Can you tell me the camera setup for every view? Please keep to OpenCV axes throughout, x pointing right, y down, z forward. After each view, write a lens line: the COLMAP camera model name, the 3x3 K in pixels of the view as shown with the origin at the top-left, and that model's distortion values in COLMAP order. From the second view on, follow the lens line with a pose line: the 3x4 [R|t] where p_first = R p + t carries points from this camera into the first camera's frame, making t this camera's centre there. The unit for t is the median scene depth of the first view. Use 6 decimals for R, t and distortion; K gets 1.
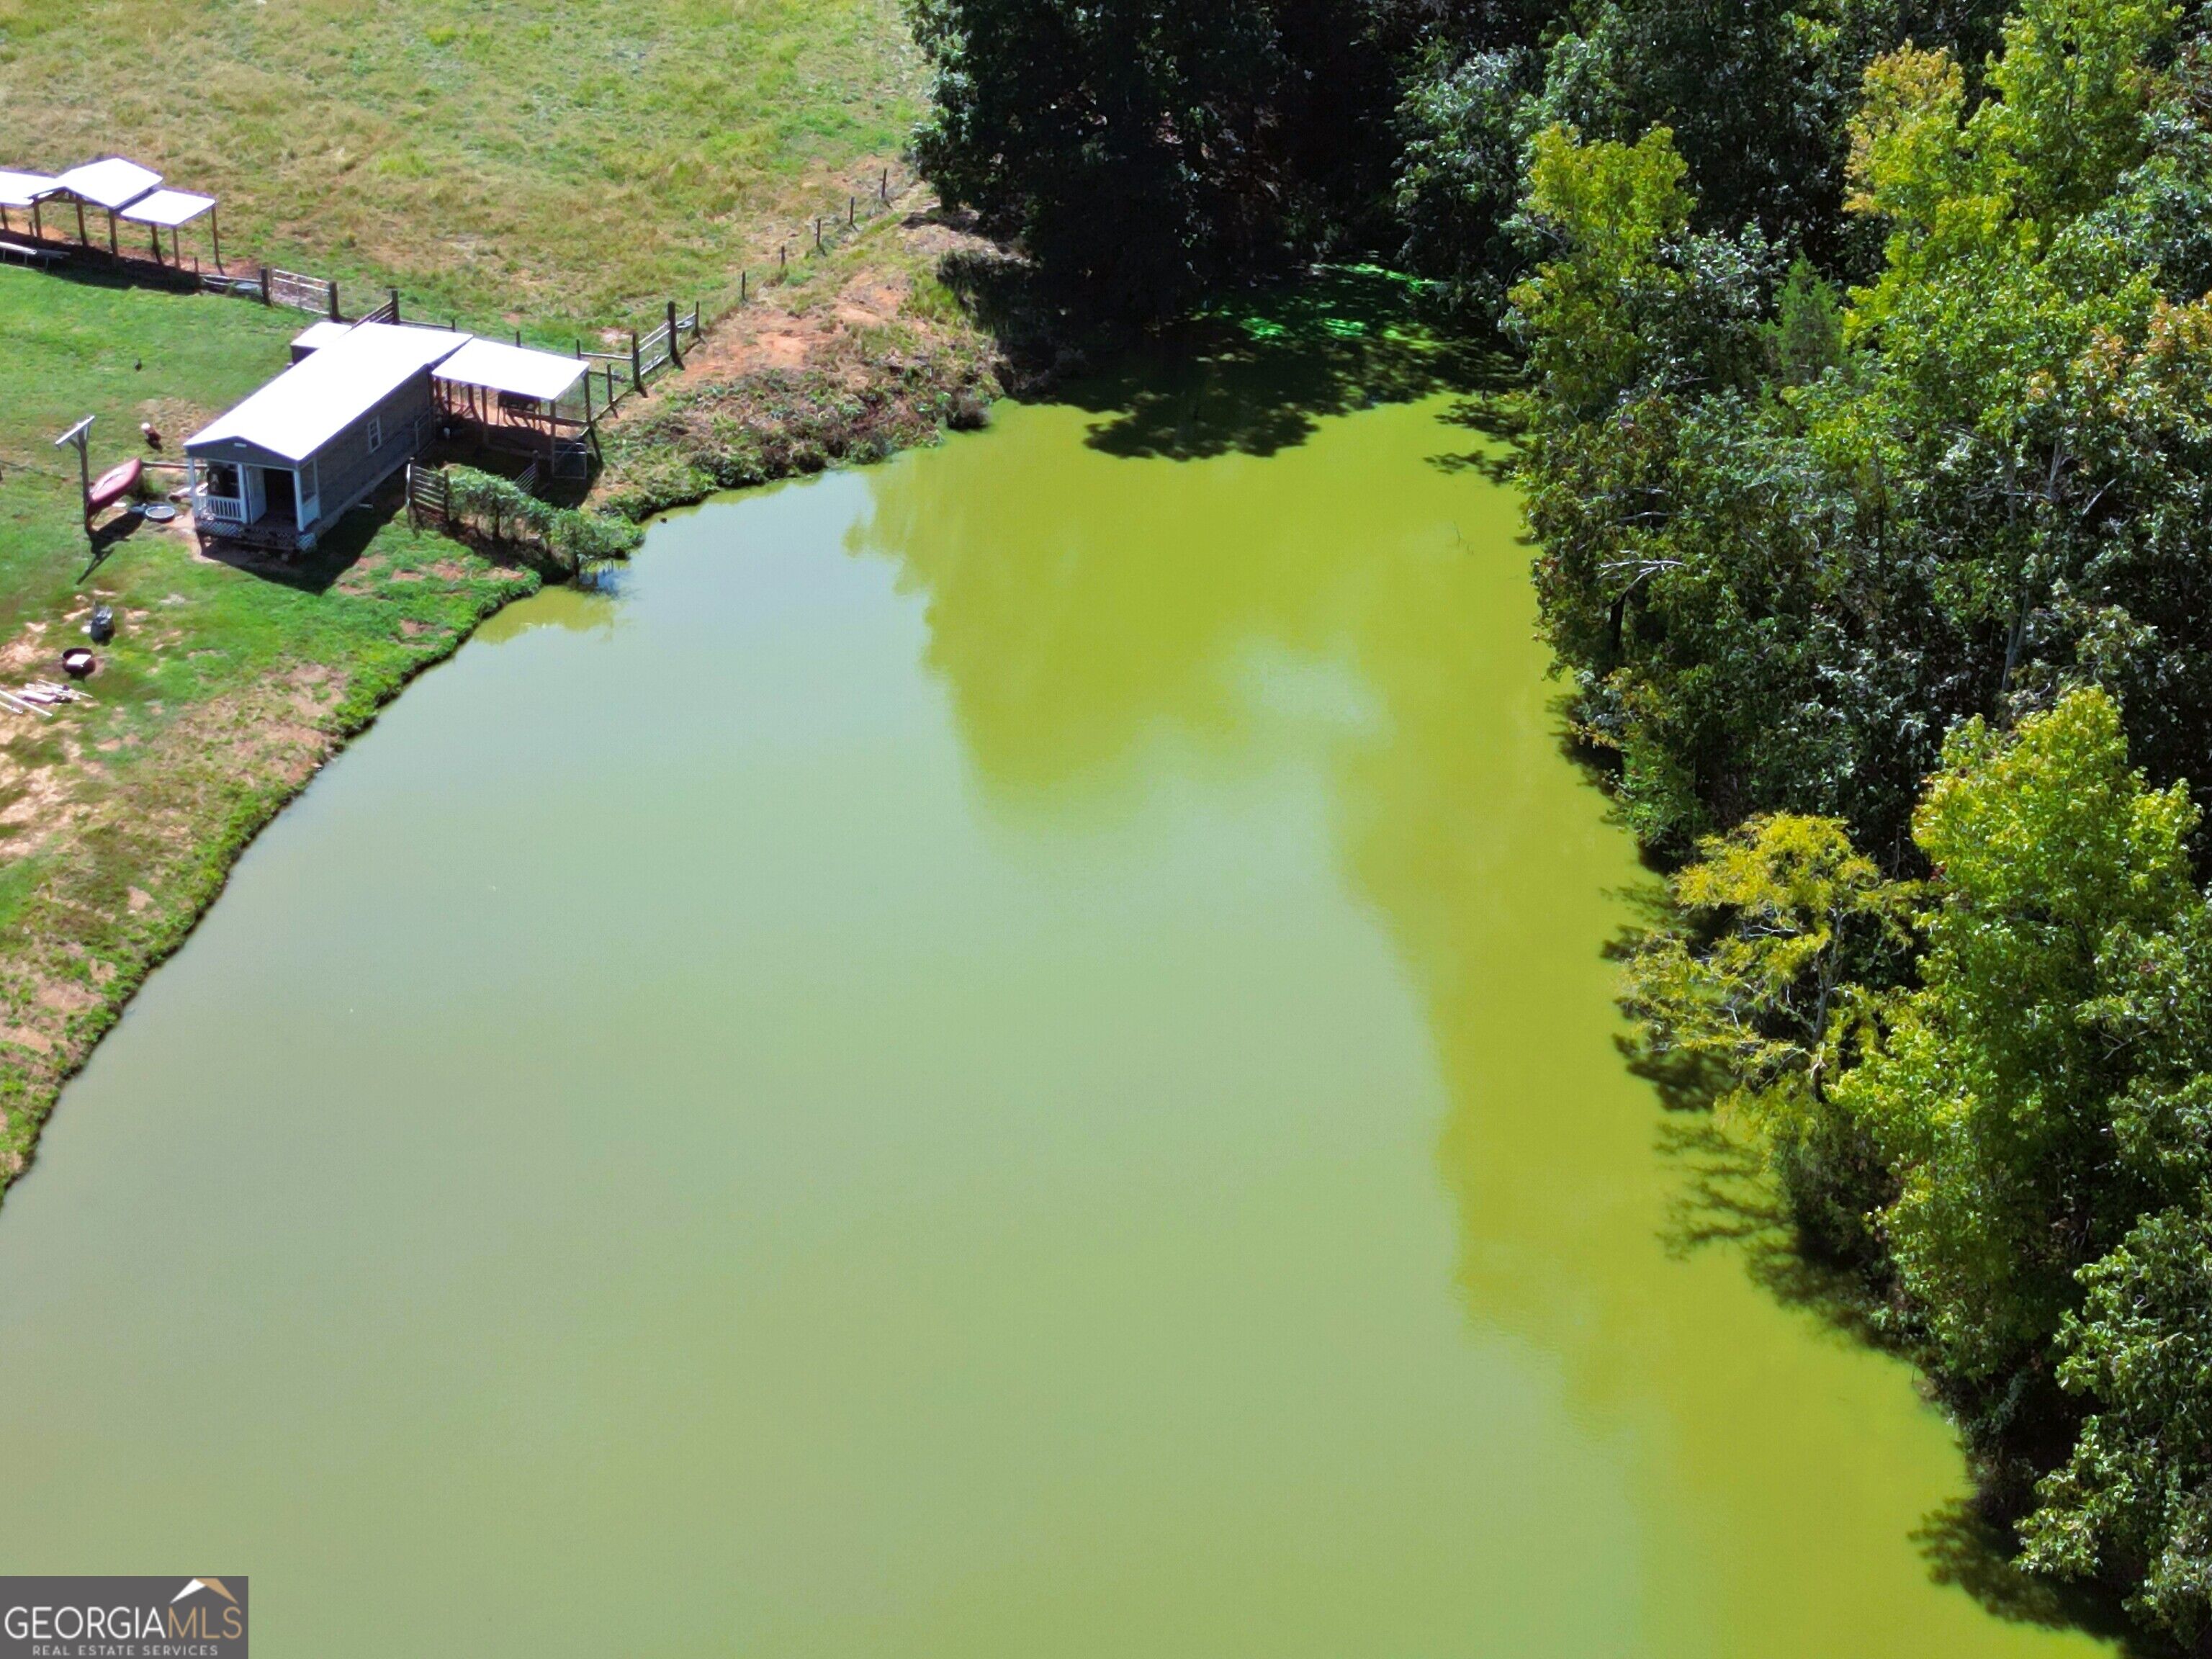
lens RADIAL K [[3122.4, 0, 1106.0], [0, 3122.4, 829.5], [0, 0, 1]] dist [0.238727, -0.724759]
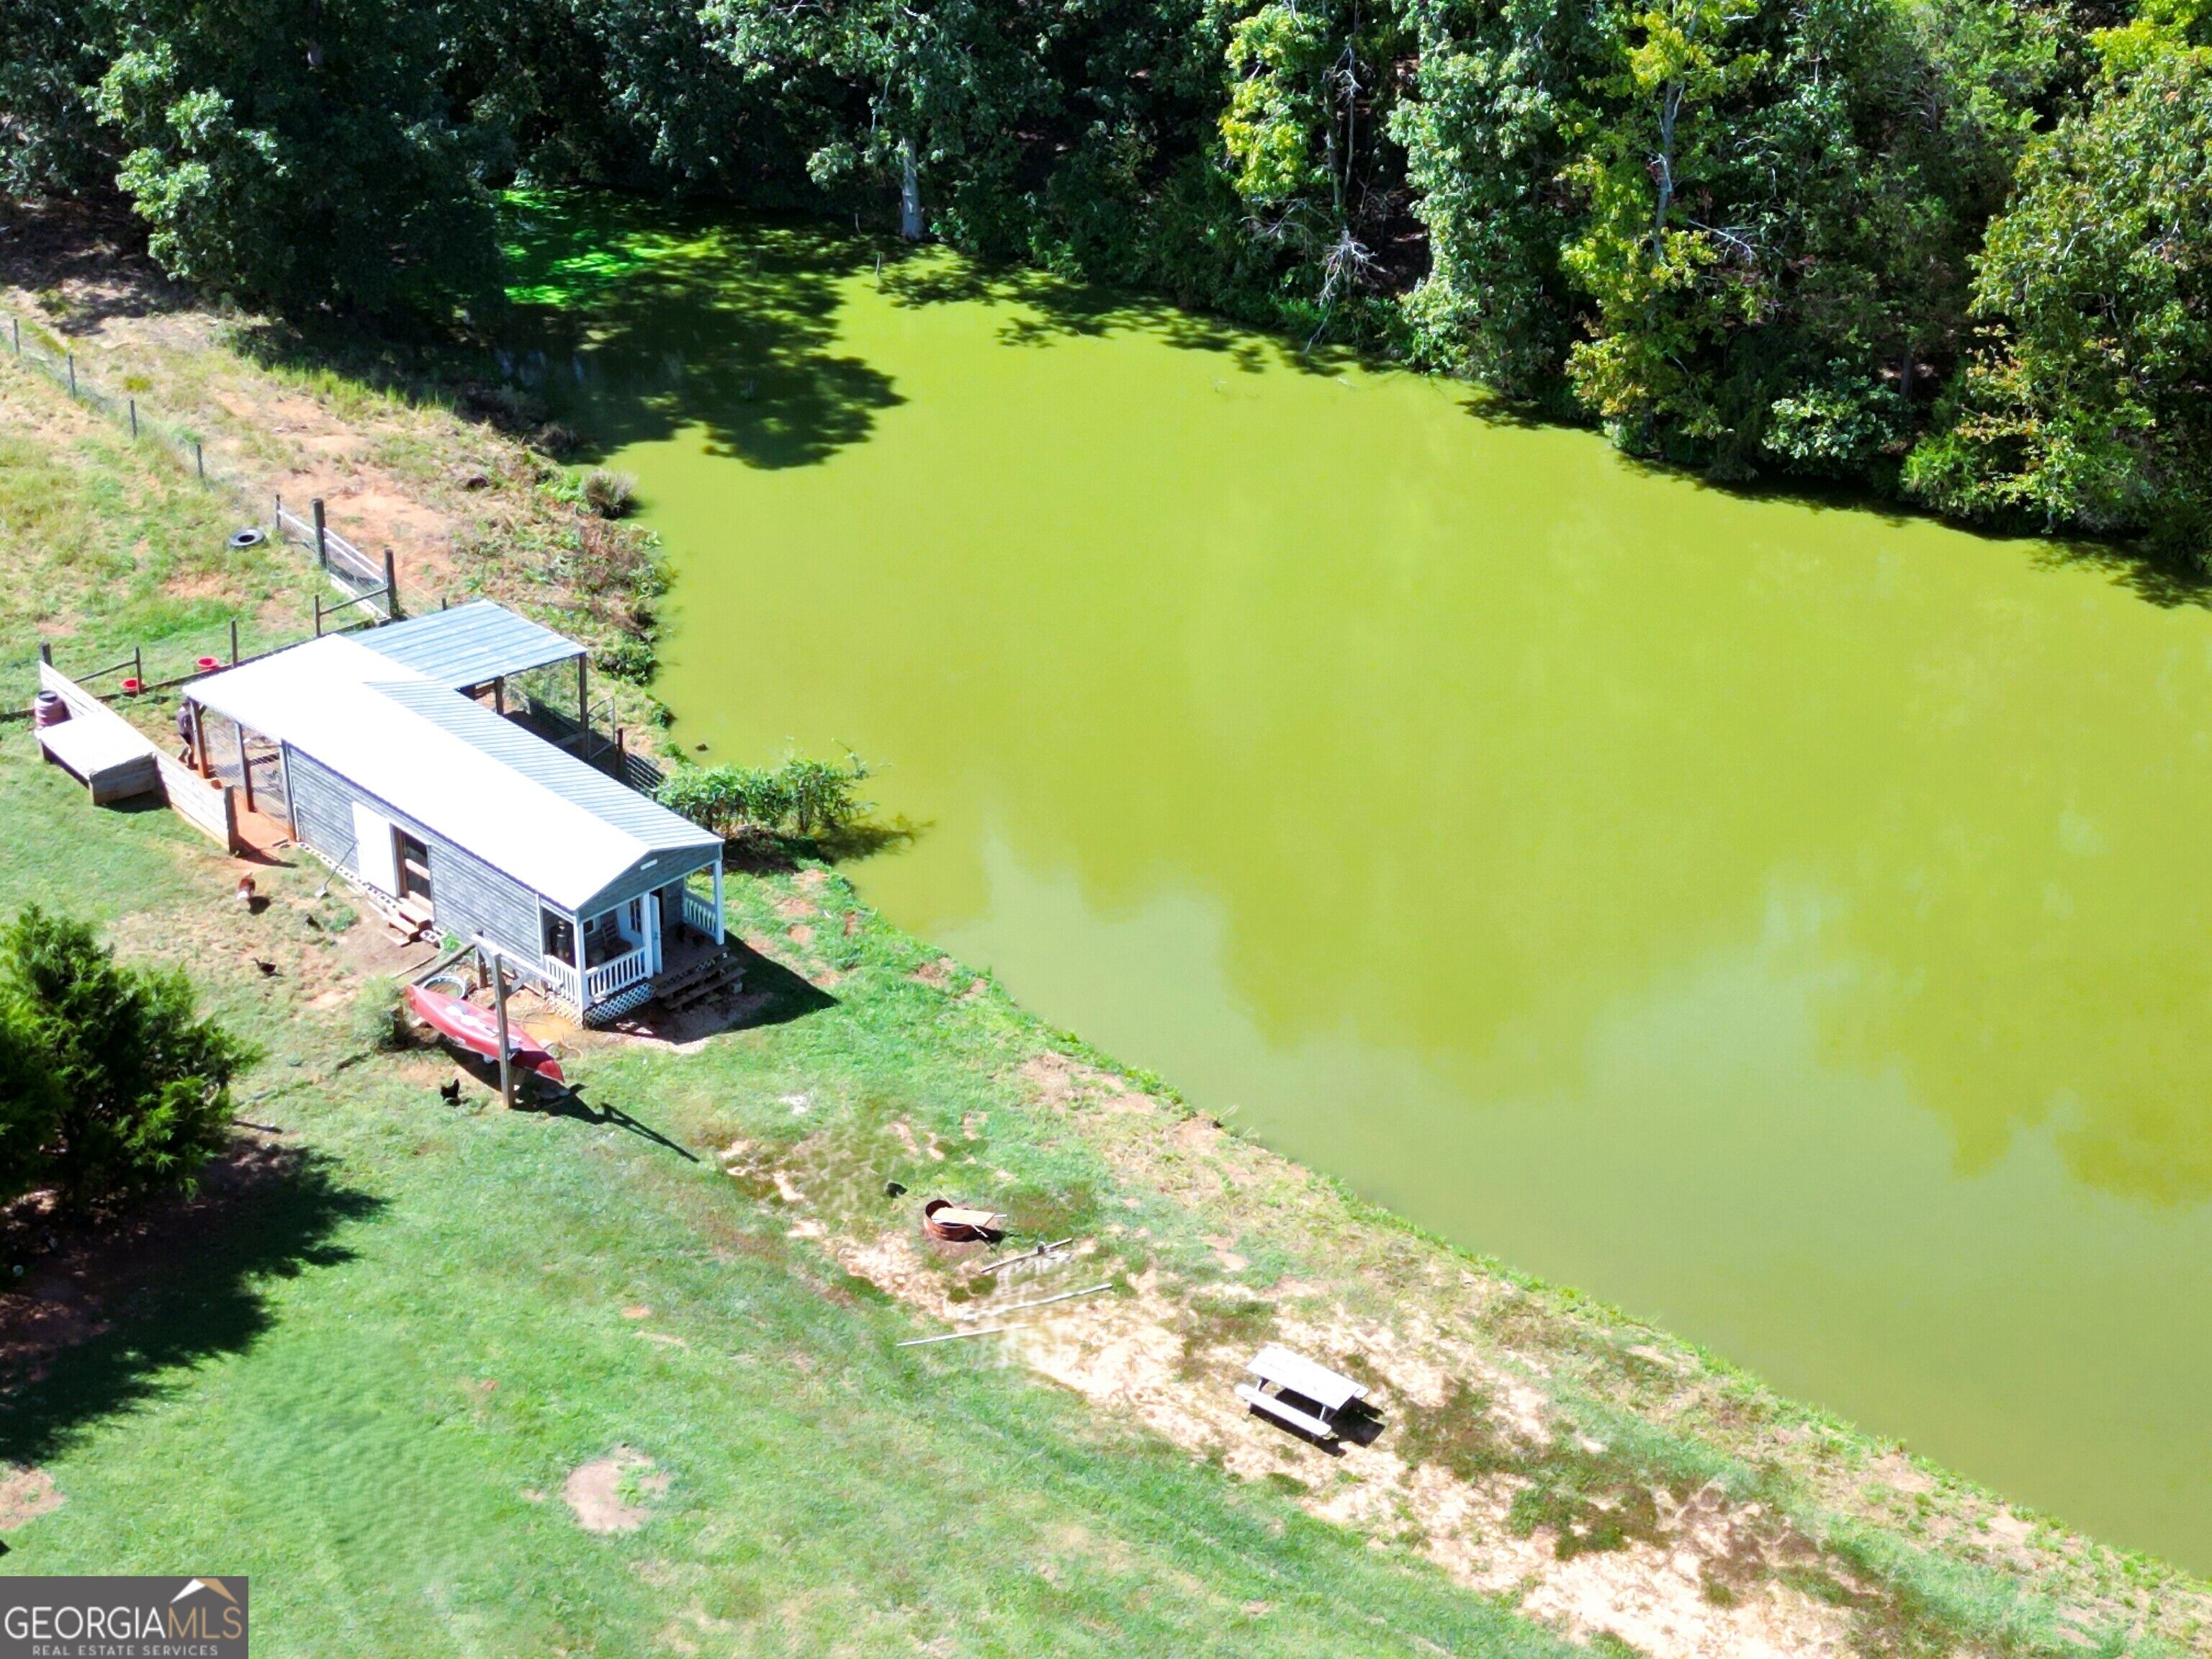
lens RADIAL K [[3122.4, 0, 1106.0], [0, 3122.4, 829.5], [0, 0, 1]] dist [0.238727, -0.724759]
pose [[0.517532, -0.451437, 0.726888, -0.654277], [0.389624, 0.880652, 0.269527, -0.251539], [-0.761810, 0.143725, 0.631656, 0.503813]]
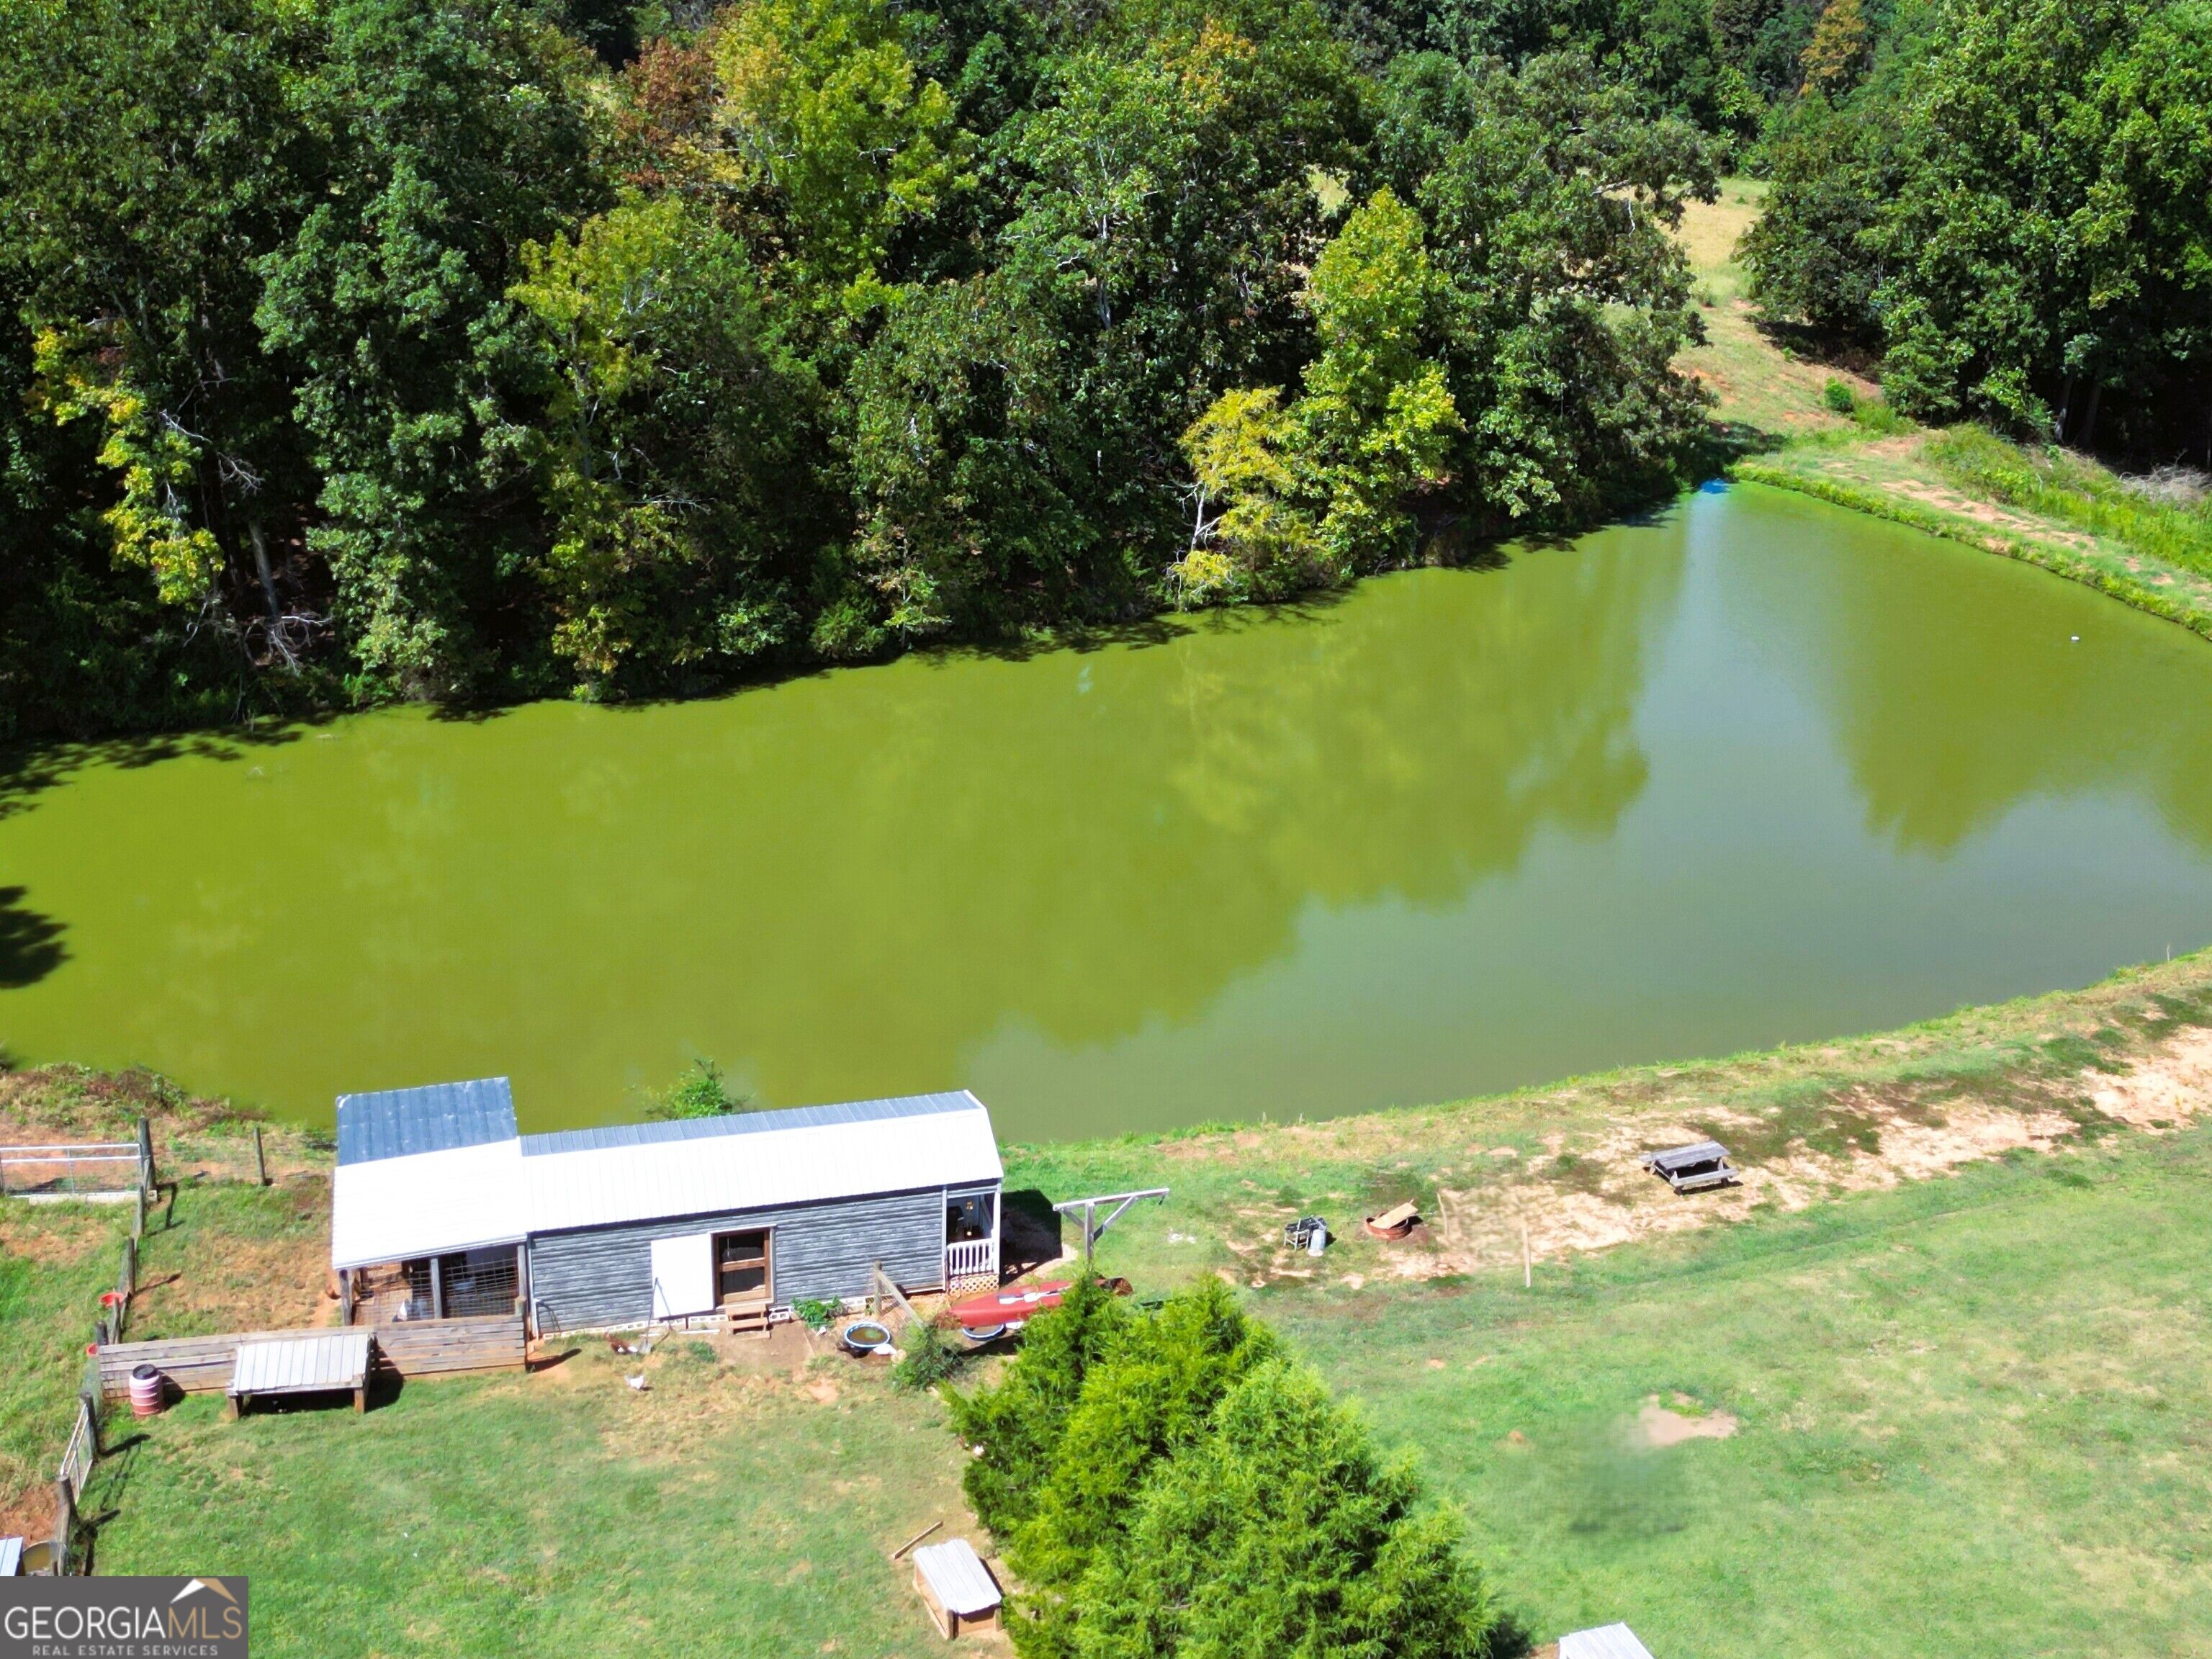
lens RADIAL K [[2618.3, 0, 1106.0], [0, 2618.3, 829.5], [0, 0, 1]] dist [0.217901, -0.658632]
pose [[-0.455882, -0.395703, 0.797240, -0.696264], [0.367774, 0.731938, 0.573593, -0.475001], [-0.810502, 0.554695, -0.188148, 1.006459]]
